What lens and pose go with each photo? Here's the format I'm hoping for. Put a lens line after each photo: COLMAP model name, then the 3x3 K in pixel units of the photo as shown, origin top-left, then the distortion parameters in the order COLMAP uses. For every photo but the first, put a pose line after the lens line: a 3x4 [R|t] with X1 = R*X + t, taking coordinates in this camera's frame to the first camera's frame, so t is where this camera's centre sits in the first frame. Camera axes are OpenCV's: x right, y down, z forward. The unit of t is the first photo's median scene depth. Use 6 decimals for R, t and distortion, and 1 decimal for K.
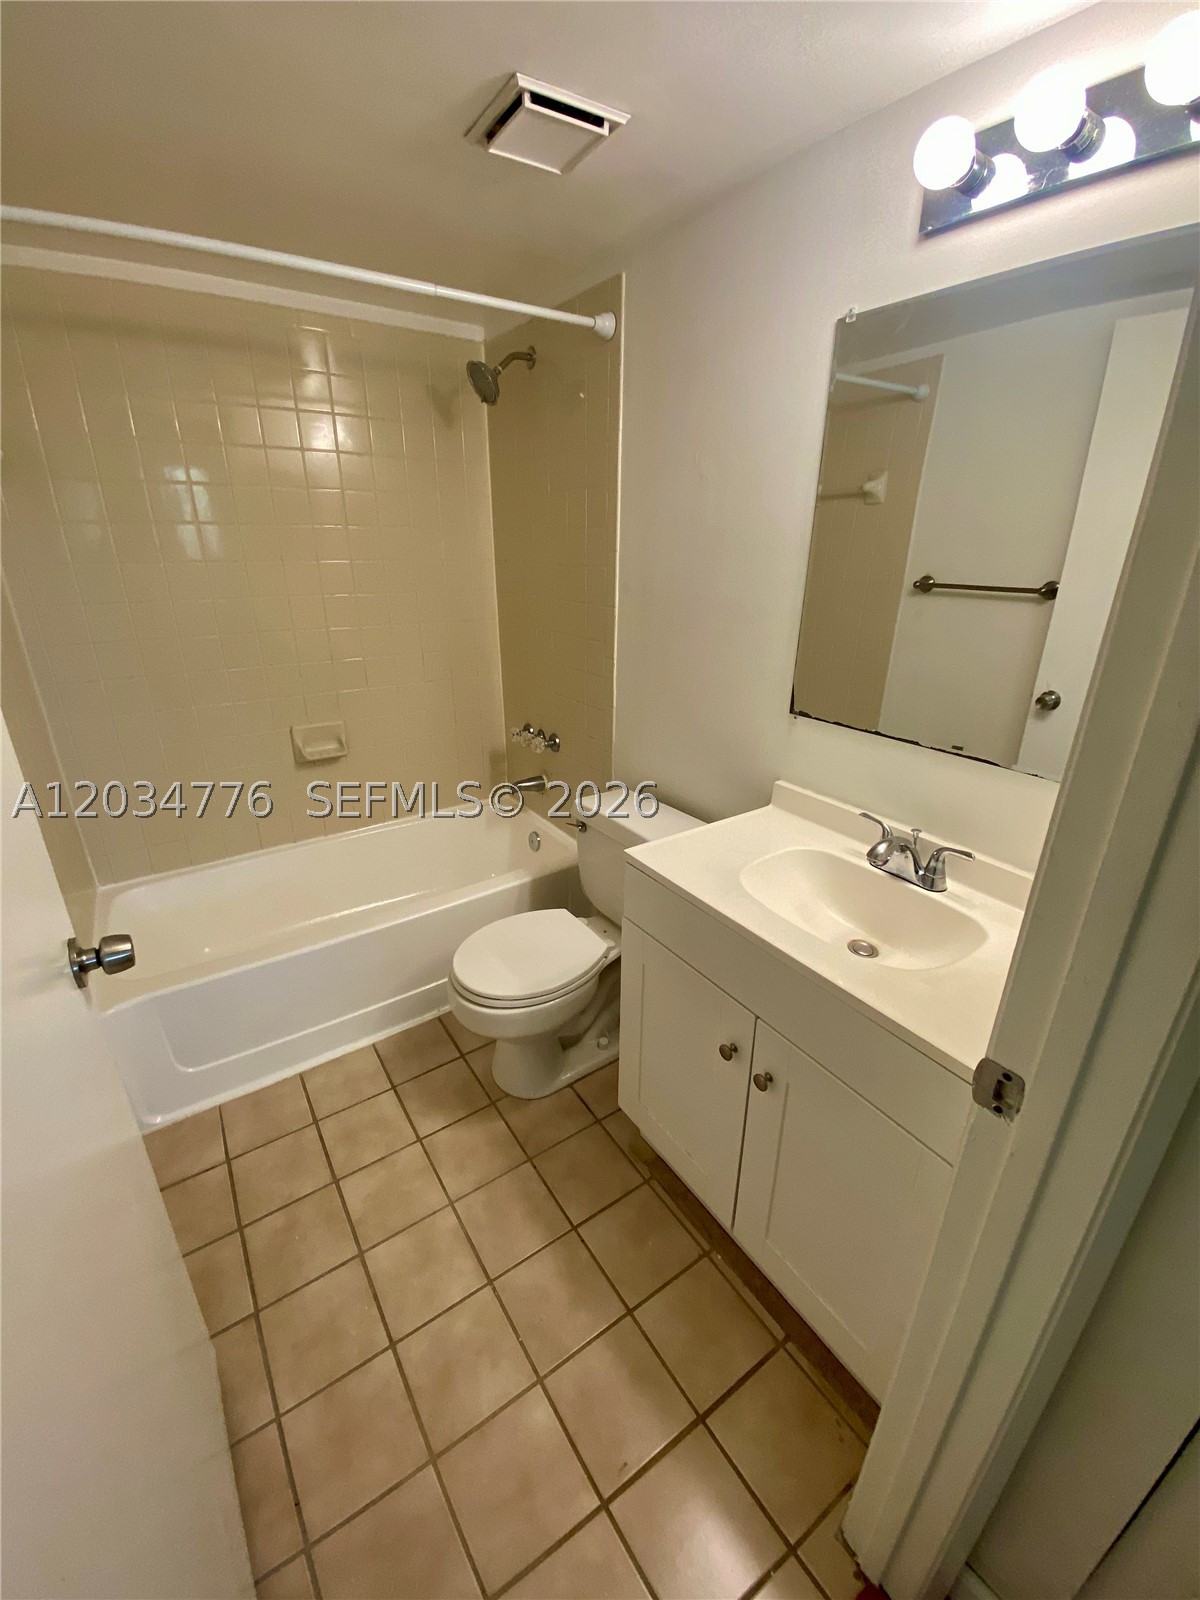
lens RADIAL K [[646.3, 0, 596.0], [0, 646.3, 790.5], [0, 0, 1]] dist [0.012511, -0.016120]
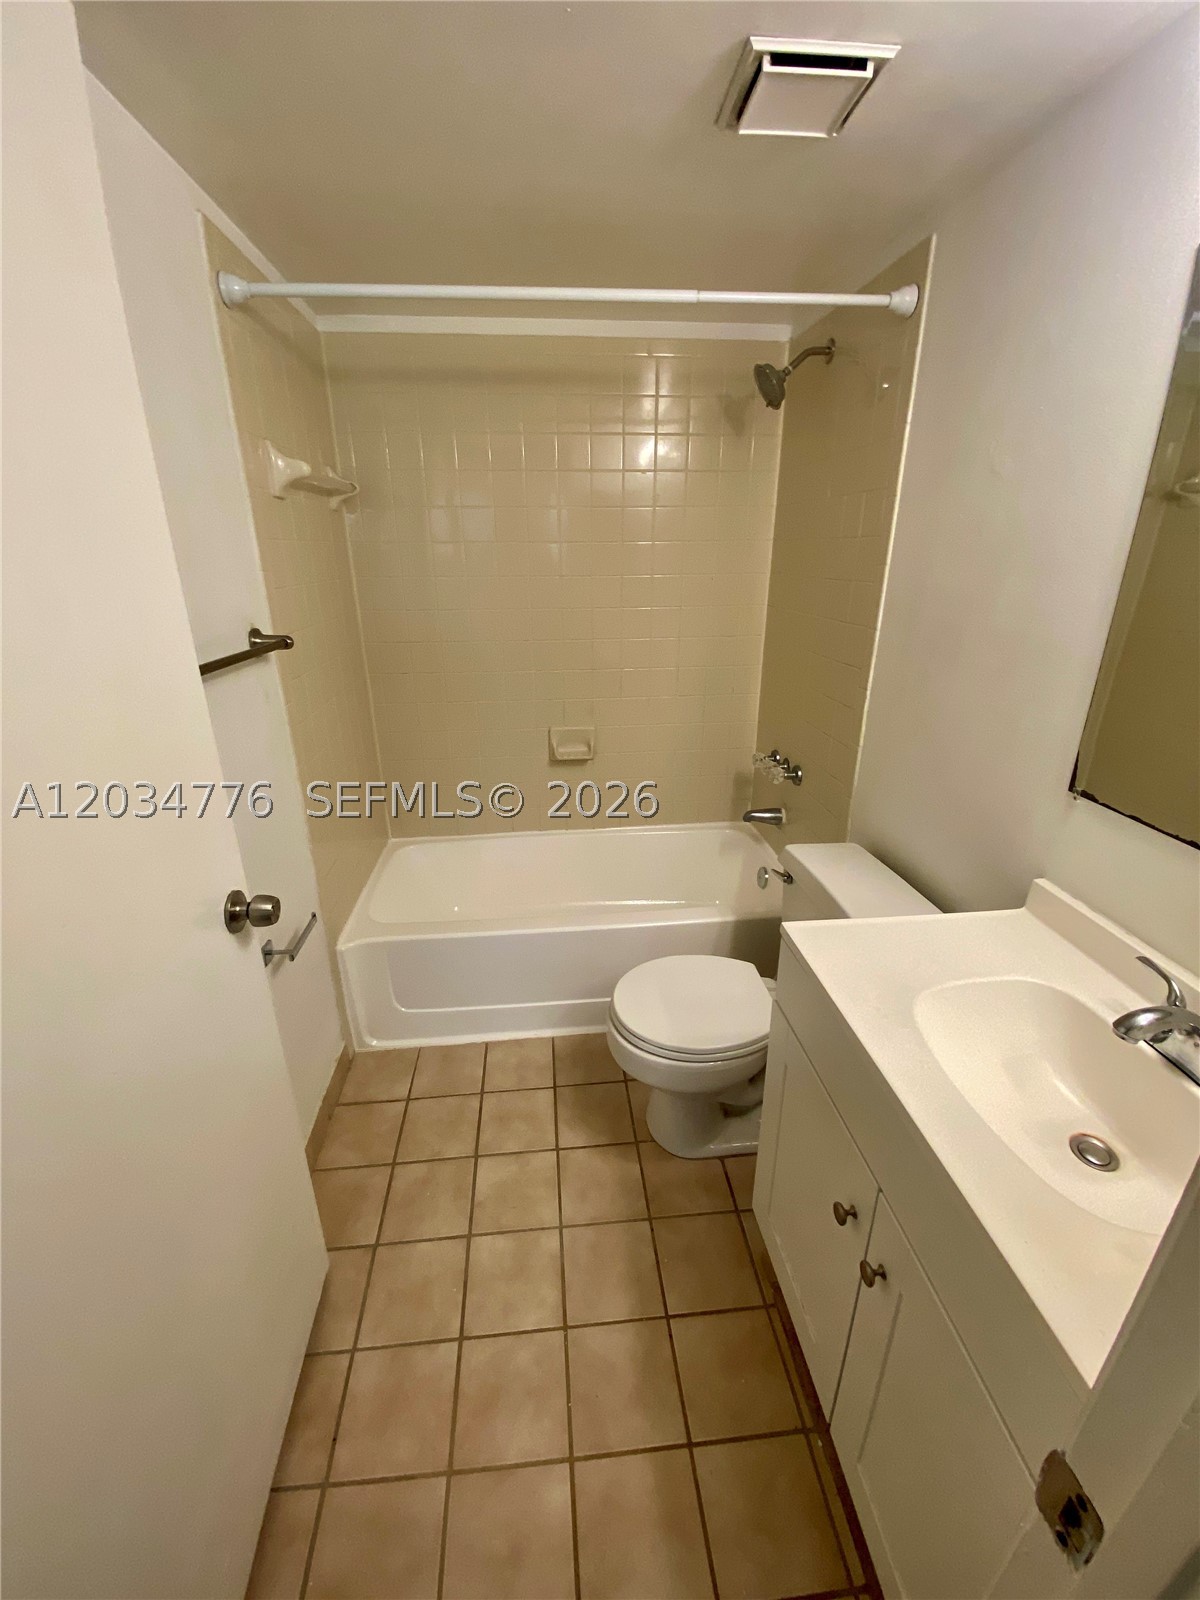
lens RADIAL K [[646.3, 0, 599.0], [0, 646.3, 790.1], [0, 0, 1]] dist [0.012511, -0.016120]
pose [[0.875458, 0.156952, -0.457100, 0.169927], [-0.161851, 0.986398, 0.028710, -0.055838], [0.455388, 0.048847, 0.888952, 0.114057]]
